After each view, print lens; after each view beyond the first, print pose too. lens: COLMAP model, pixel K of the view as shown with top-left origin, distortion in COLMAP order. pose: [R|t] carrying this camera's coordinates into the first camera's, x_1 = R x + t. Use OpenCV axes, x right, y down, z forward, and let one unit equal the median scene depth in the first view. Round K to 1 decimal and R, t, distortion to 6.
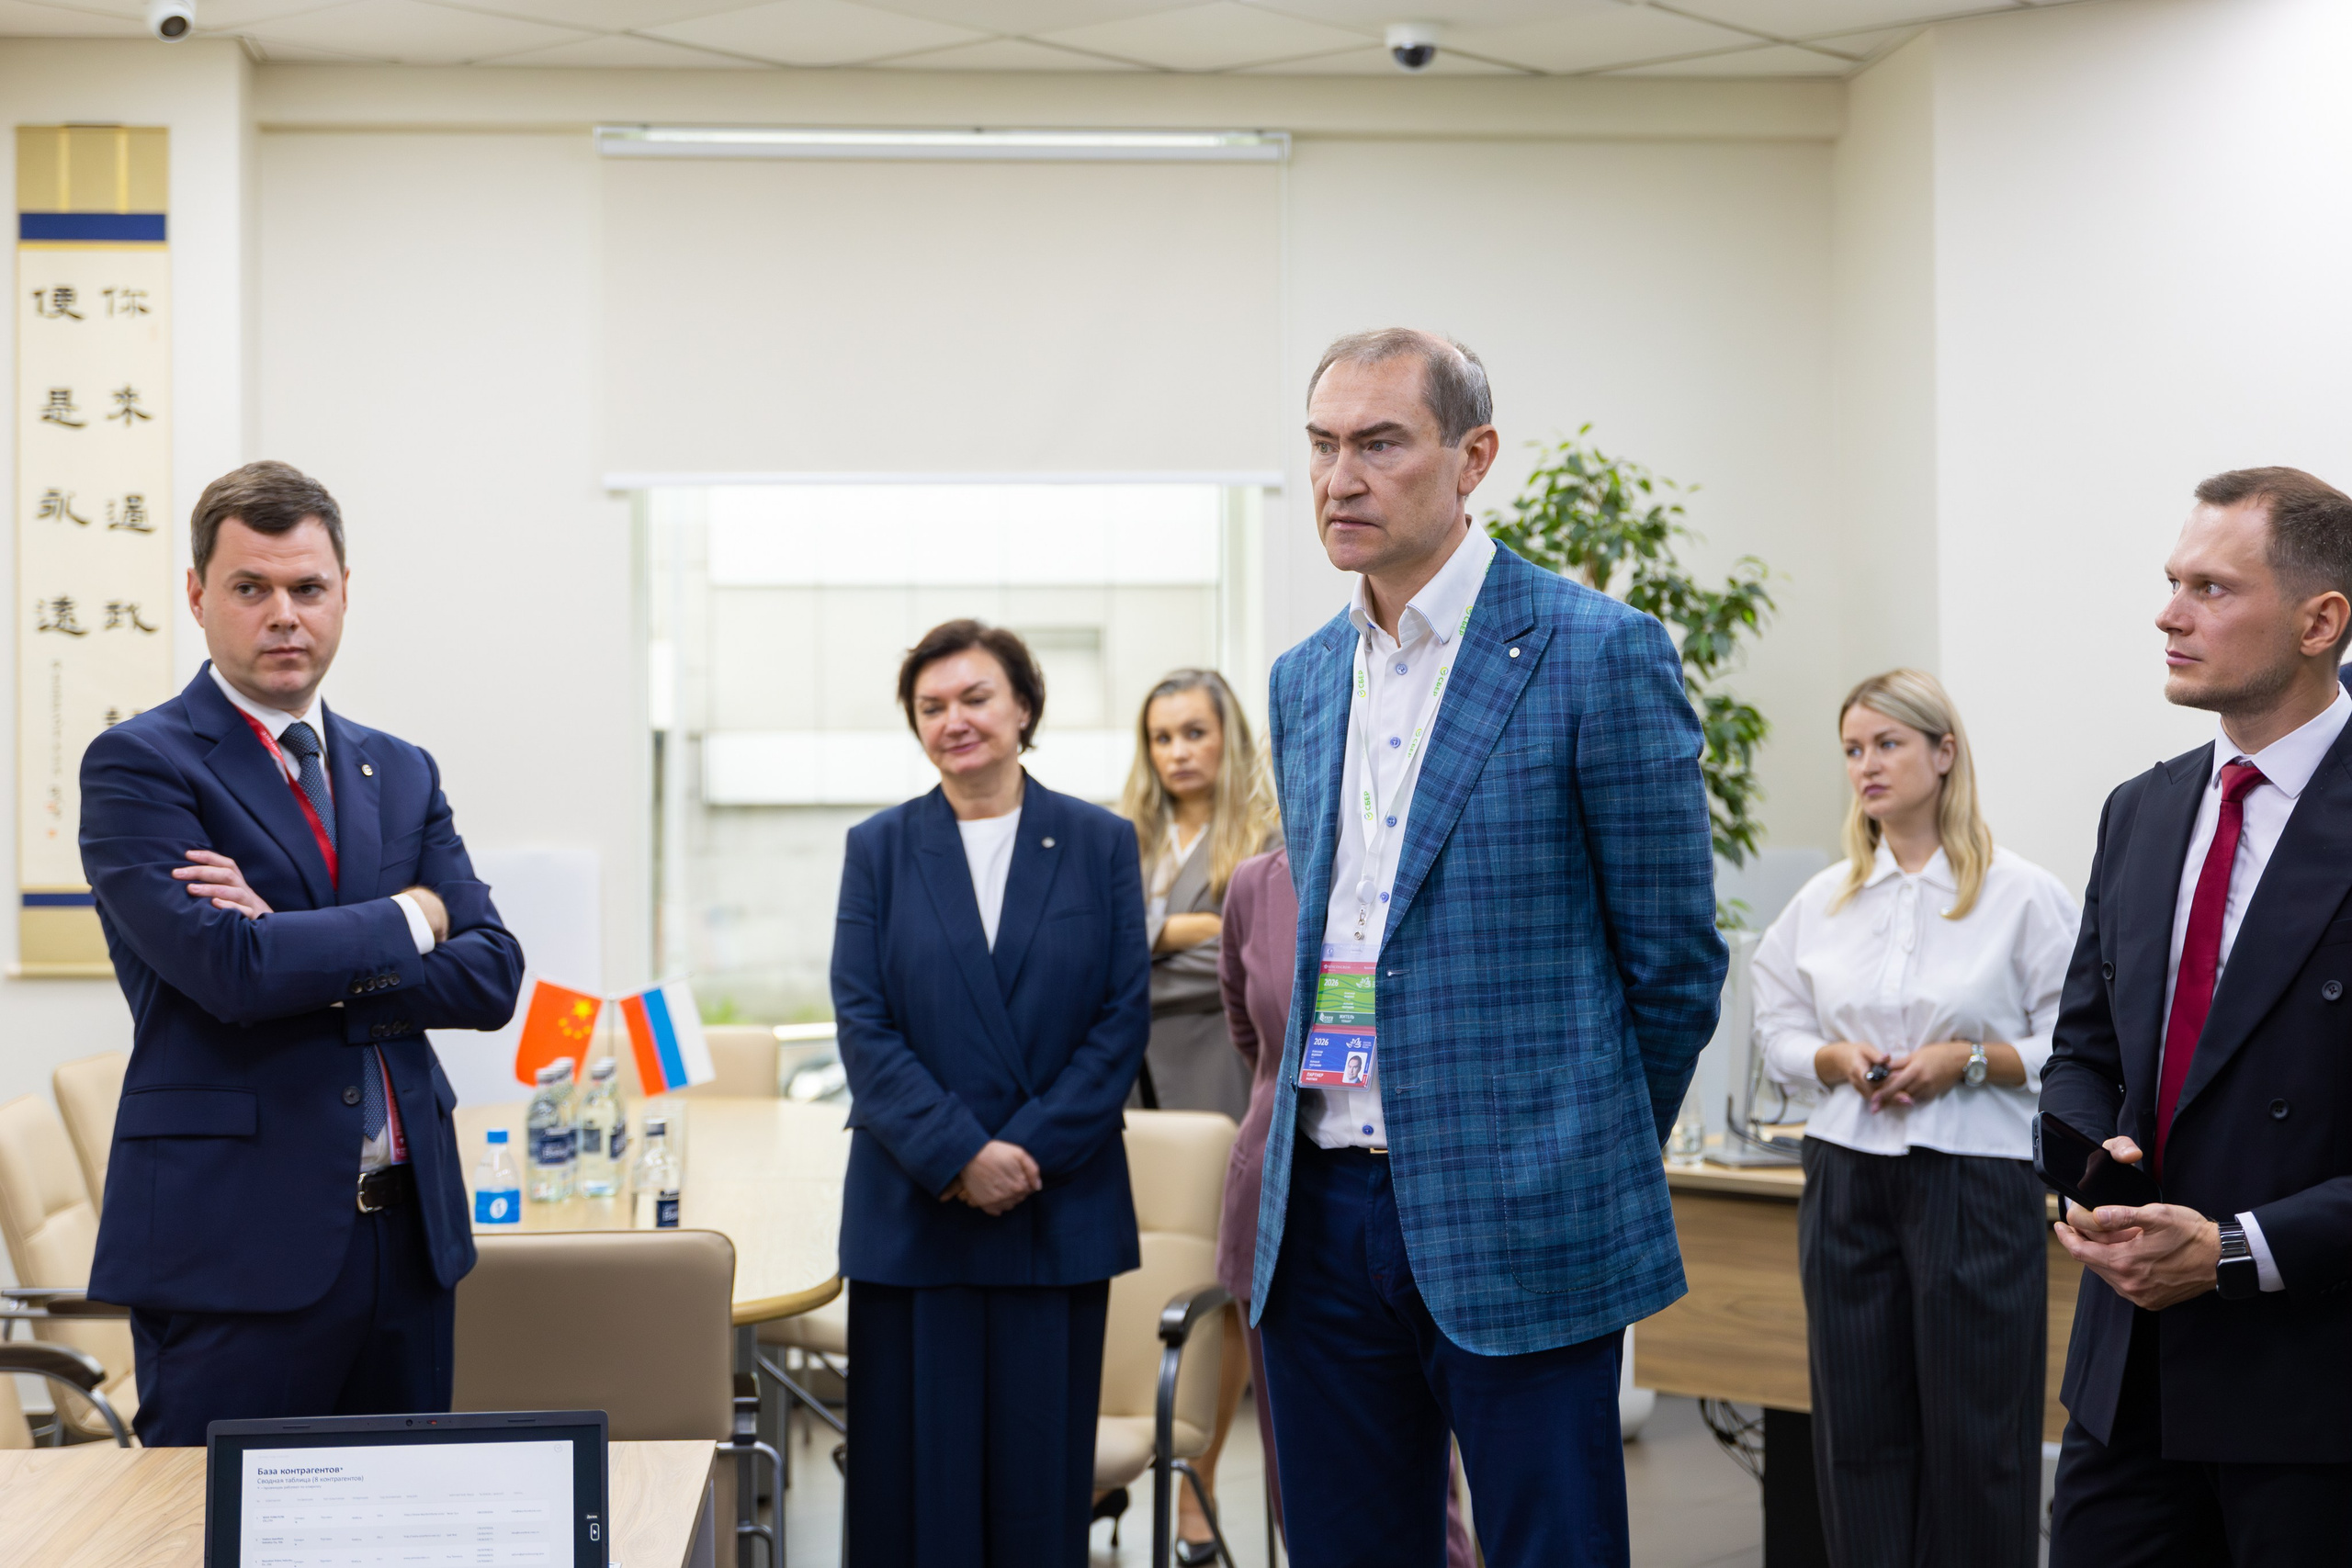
lens RADIAL K [[3719.2, 0, 1183.5], [0, 3719.2, 772.5], [0, 0, 1]] dist [0.054863, 0.000000]
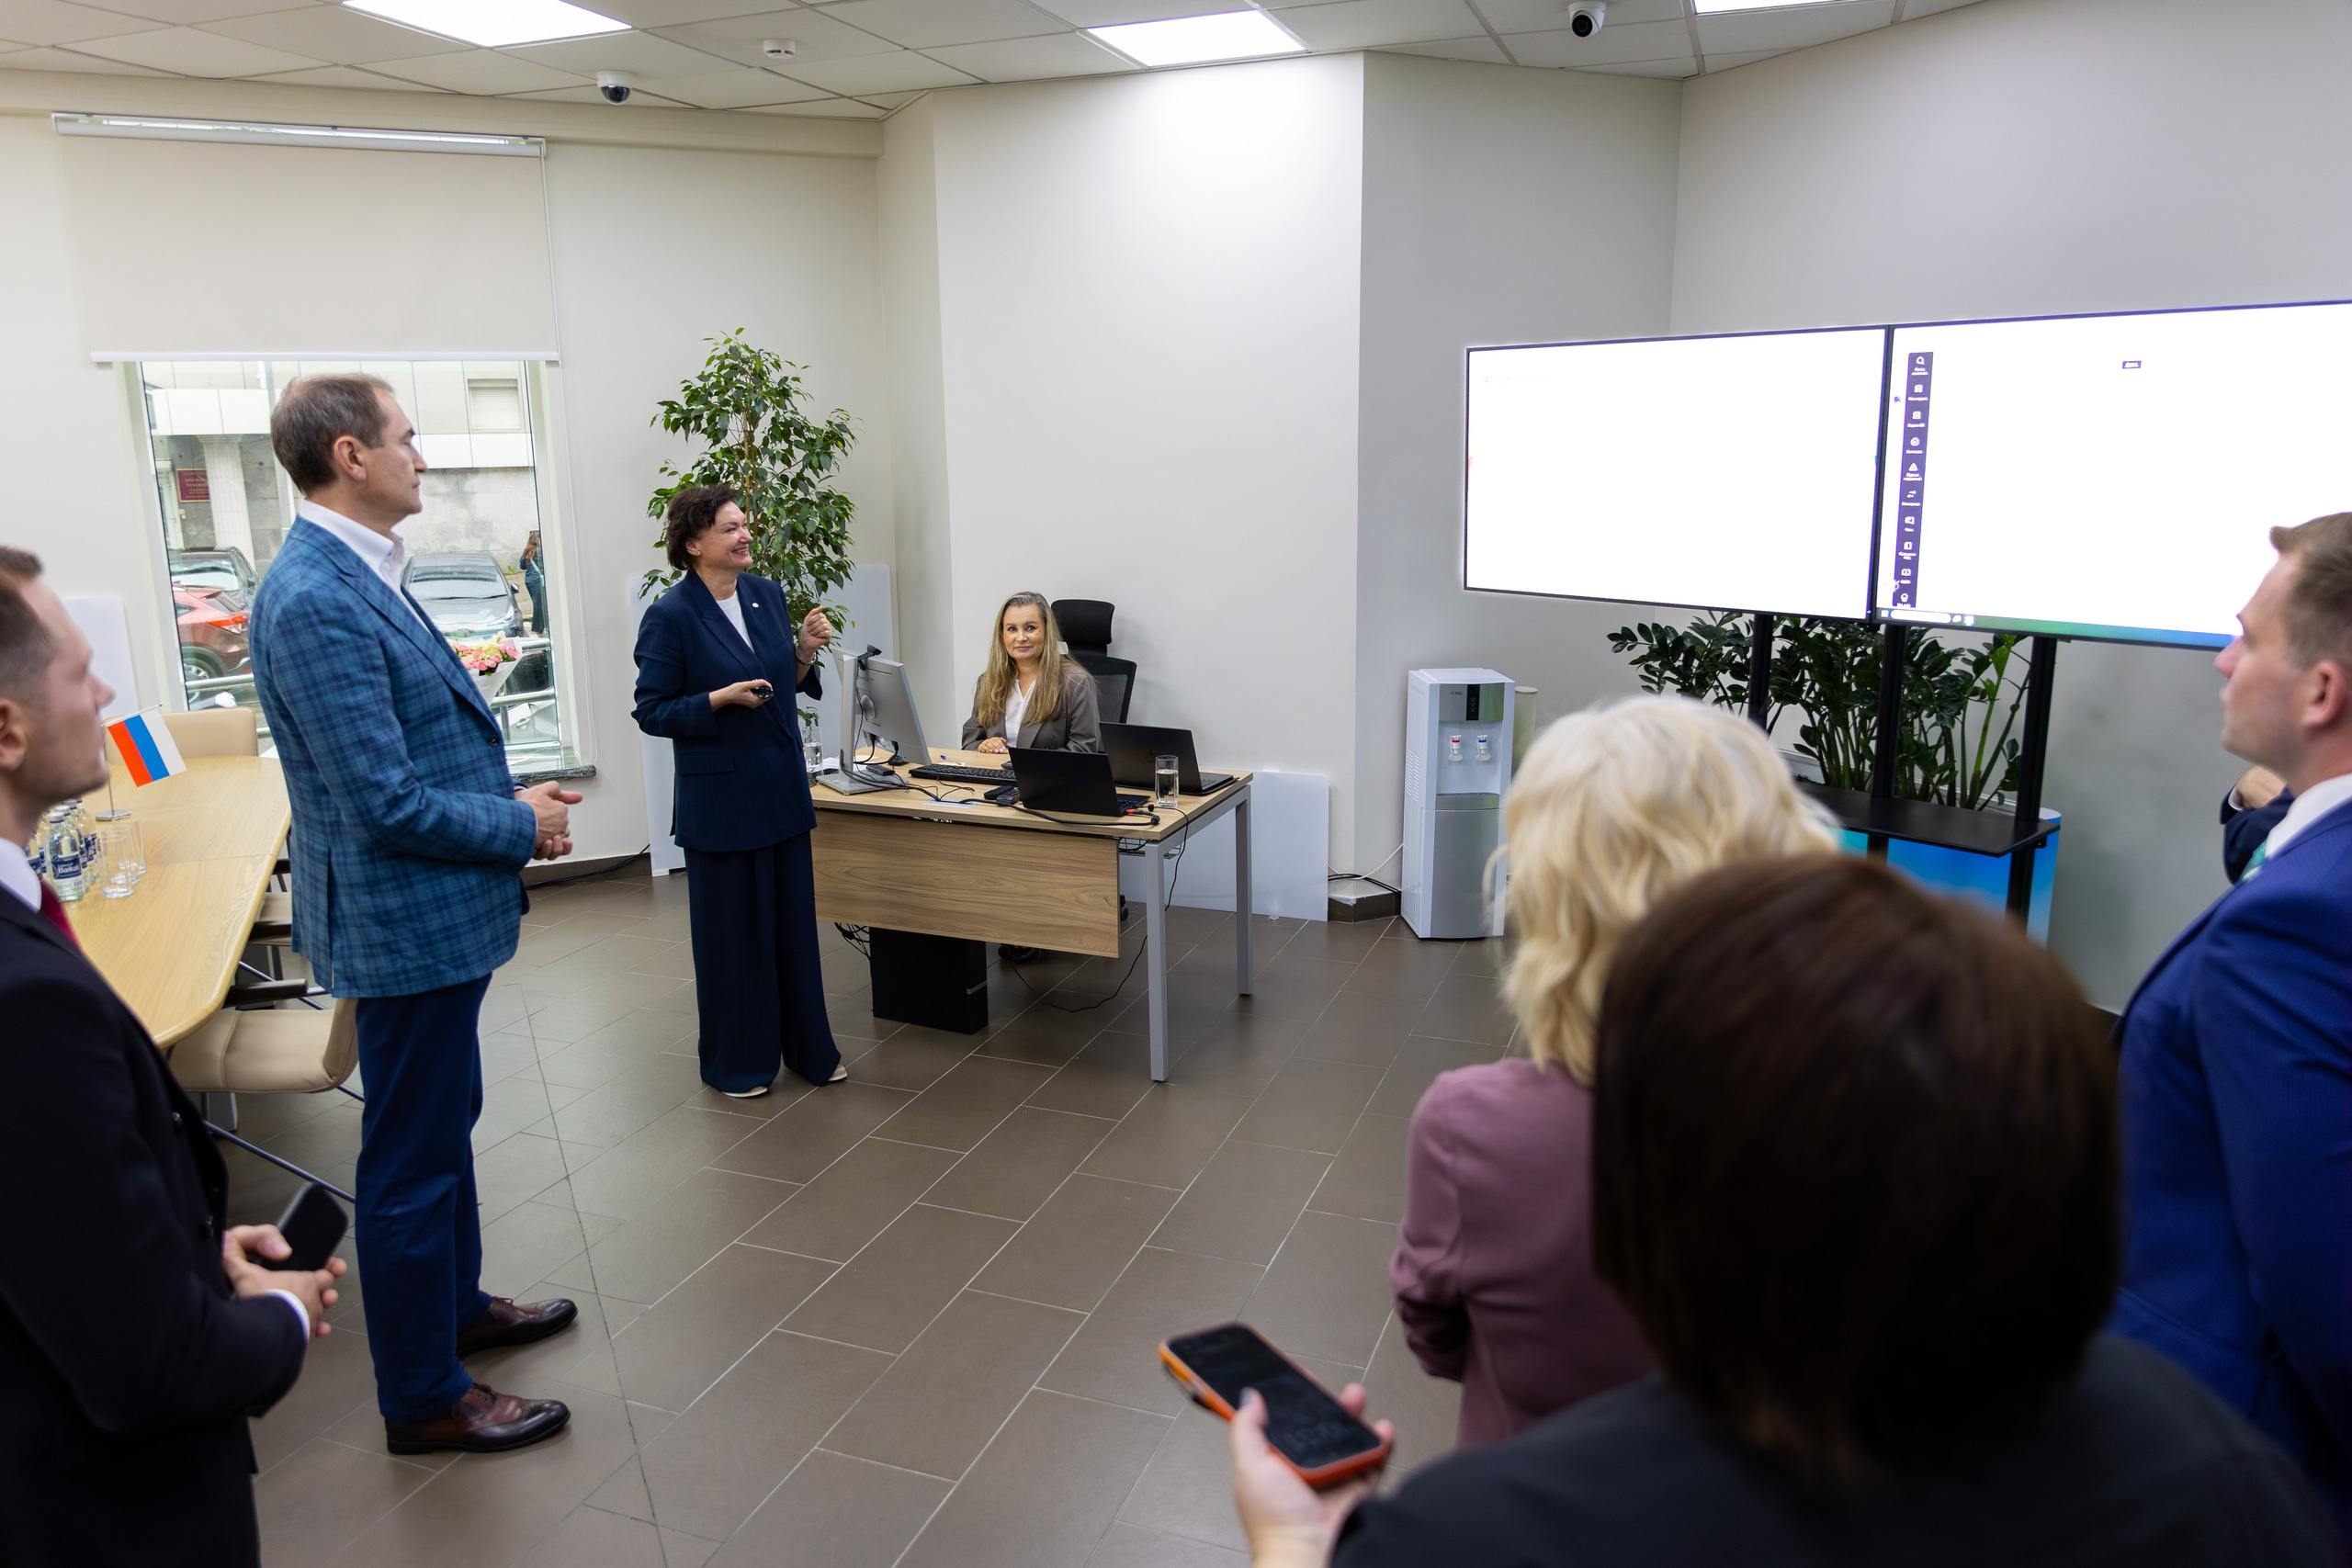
lens RADIAL K [[1579.7, 0, 1149.9], [0, 1579.7, 796.0], [0, 0, 1]] dist [0.000203, -0.006745]
pose [[0.945858, -0.080593, 0.314416, 0.040800], [0.009340, 0.975041, 0.221829, -0.043065], [-0.324446, -0.206882, 0.923003, 0.221147]]
